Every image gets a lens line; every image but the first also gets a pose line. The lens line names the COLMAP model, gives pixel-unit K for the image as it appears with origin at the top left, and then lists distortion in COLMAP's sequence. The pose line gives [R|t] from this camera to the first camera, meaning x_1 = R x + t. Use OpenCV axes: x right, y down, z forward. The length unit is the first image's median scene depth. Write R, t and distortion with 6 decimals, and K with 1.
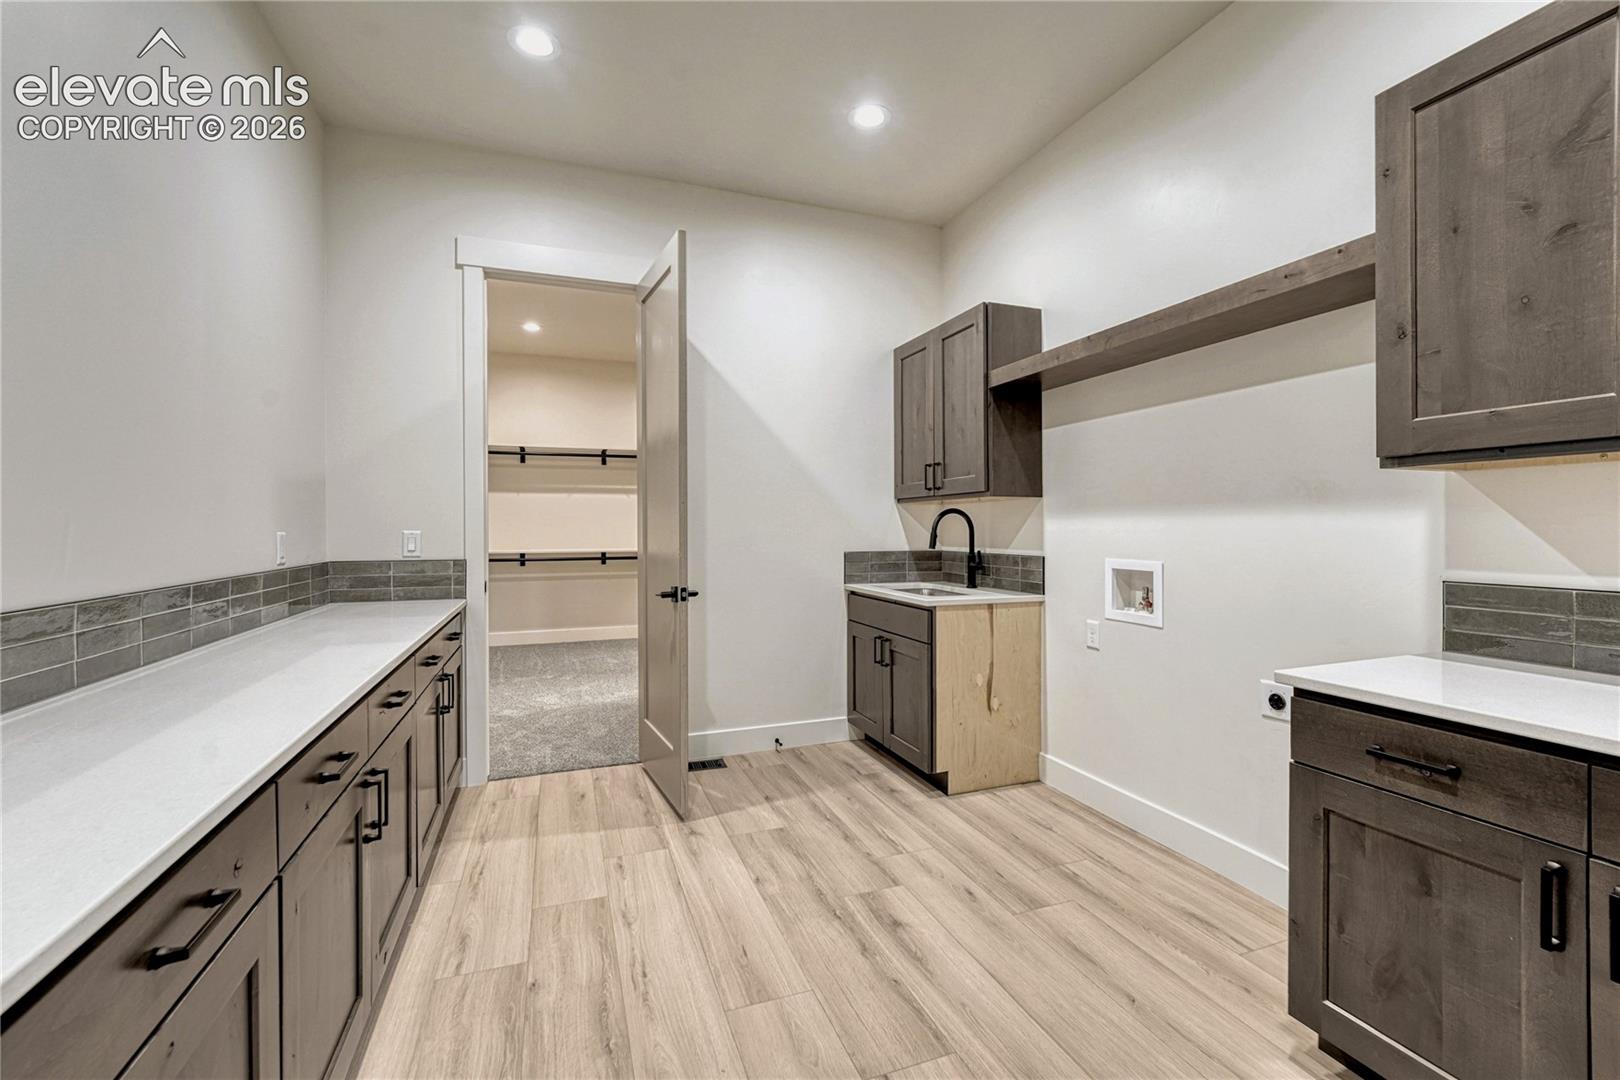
lens RADIAL K [[686.4, 0, 809.8], [0, 686.4, 532.1], [0, 0, 1]] dist [-0.009160, 0.000315]
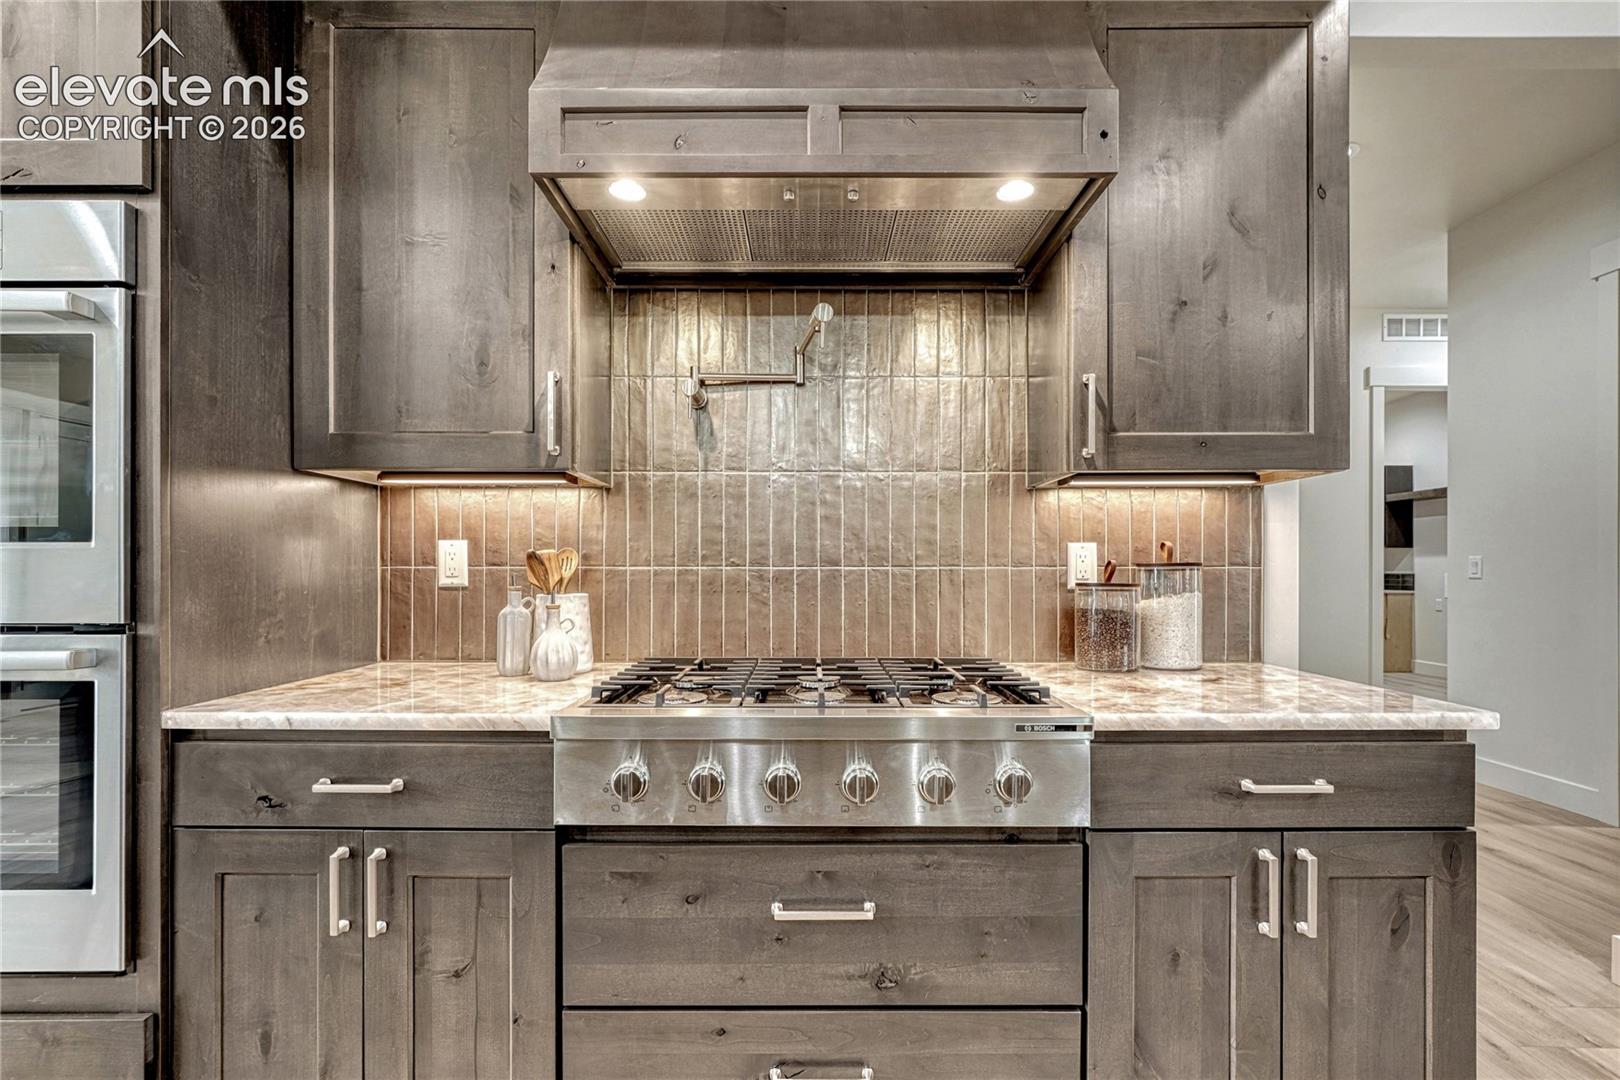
lens RADIAL K [[733.0, 0, 811.3], [0, 733.0, 572.1], [0, 0, 1]] dist [0.002157, 0.000685]
pose [[0.936958, 0.000661, -0.349441, -0.682024], [-0.000209, 0.999999, 0.001331, 0.027566], [0.349441, -0.001174, 0.936958, -1.985707]]
